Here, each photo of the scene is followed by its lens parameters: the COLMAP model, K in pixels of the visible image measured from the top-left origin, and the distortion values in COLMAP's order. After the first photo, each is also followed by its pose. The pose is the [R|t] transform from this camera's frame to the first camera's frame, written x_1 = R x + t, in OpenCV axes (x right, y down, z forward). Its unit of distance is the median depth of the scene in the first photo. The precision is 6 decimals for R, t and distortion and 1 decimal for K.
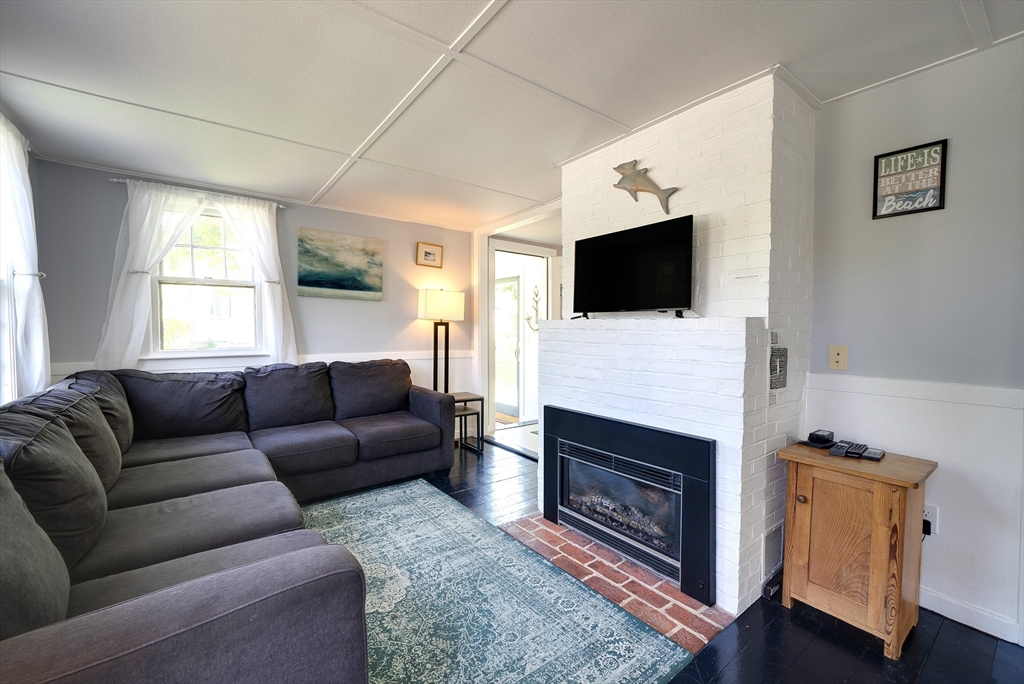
lens RADIAL K [[418.7, 0, 533.5], [0, 418.7, 347.6], [0, 0, 1]] dist [0.001183, 0.000410]
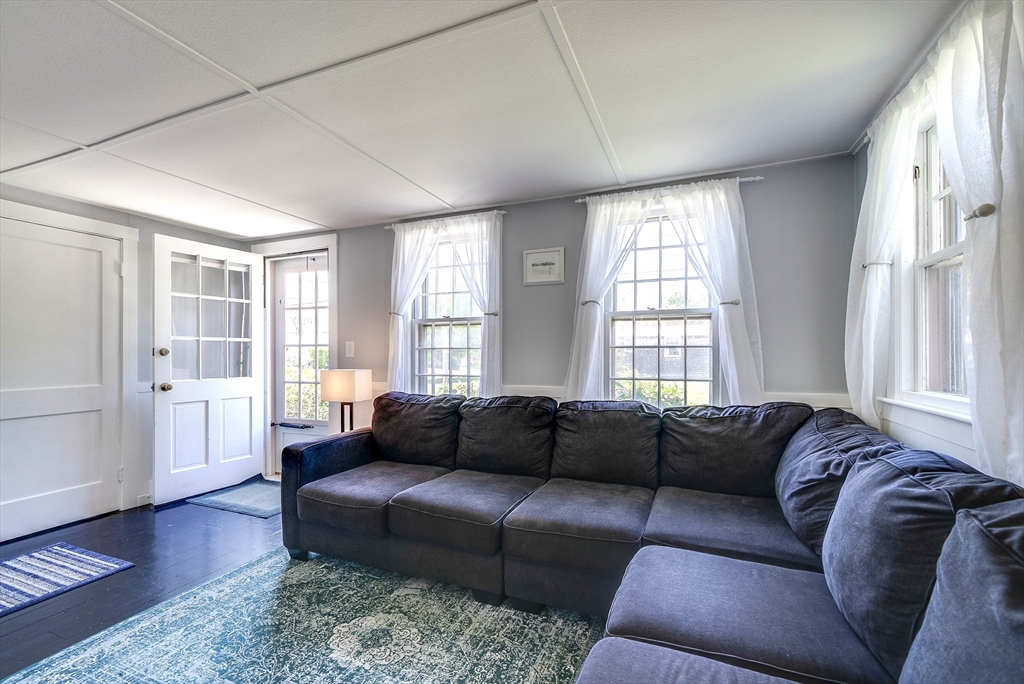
lens RADIAL K [[418.7, 0, 533.5], [0, 418.7, 347.6], [0, 0, 1]] dist [0.001183, 0.000410]
pose [[-0.868161, -0.009806, -0.496187, -0.238293], [-0.027193, 0.999243, 0.027832, -0.112926], [0.495538, 0.037655, -0.867770, 2.065226]]
